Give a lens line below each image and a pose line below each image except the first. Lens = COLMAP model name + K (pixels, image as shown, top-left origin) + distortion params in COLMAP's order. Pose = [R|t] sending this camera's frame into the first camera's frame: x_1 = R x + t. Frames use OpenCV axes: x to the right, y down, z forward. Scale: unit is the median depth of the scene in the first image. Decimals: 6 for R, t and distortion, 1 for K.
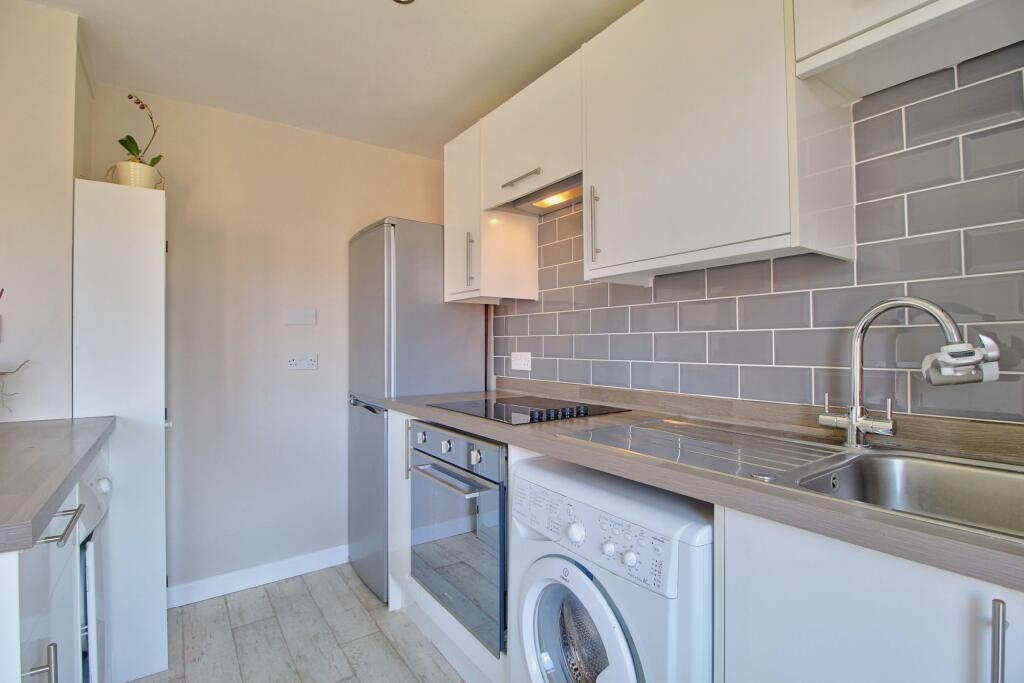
lens RADIAL K [[480.6, 0, 512.0], [0, 480.6, 341.5], [0, 0, 1]] dist [-0.010149, 0.000299]
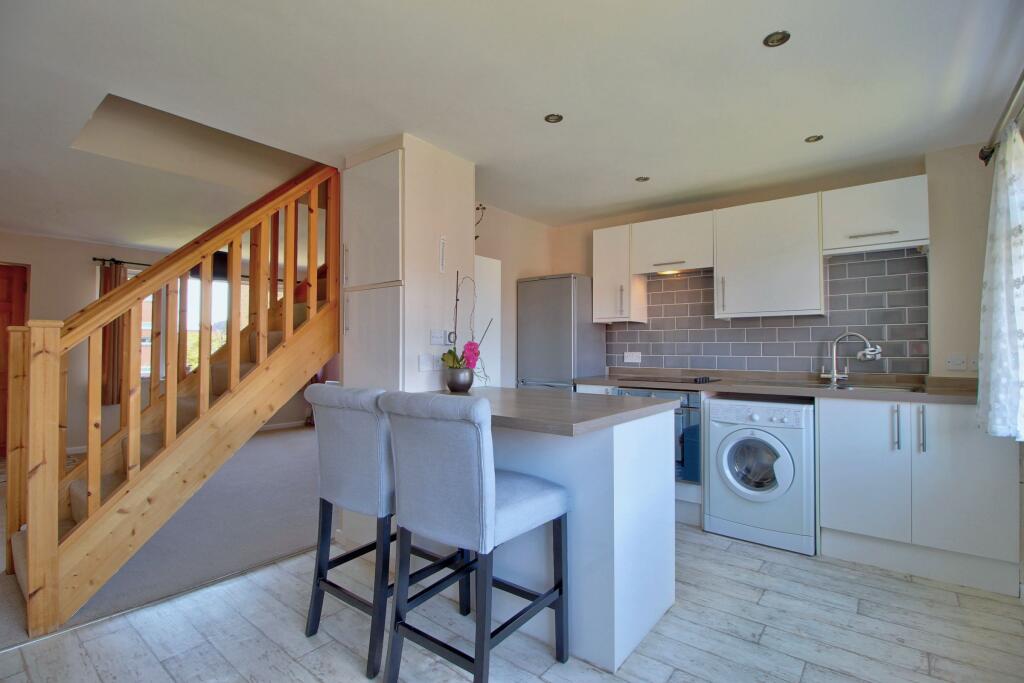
lens RADIAL K [[480.6, 0, 512.0], [0, 480.6, 341.5], [0, 0, 1]] dist [-0.010149, 0.000299]
pose [[0.959683, 0.012202, 0.280818, -1.783338], [-0.008985, 0.999878, -0.012742, 0.019226], [-0.280939, 0.009705, 0.959676, -1.097811]]
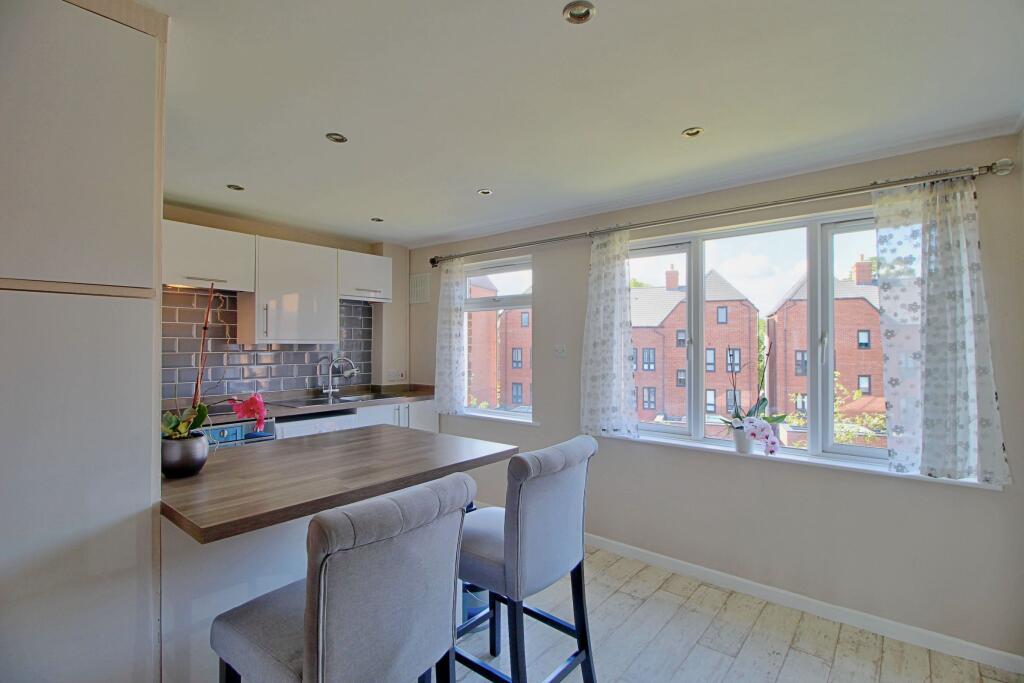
lens RADIAL K [[480.6, 0, 512.0], [0, 480.6, 341.5], [0, 0, 1]] dist [-0.010149, 0.000299]
pose [[-0.258333, 0.022272, 0.965799, -2.987260], [0.000712, 0.999738, -0.022864, -0.111888], [-0.966056, -0.005219, -0.258281, 0.583208]]
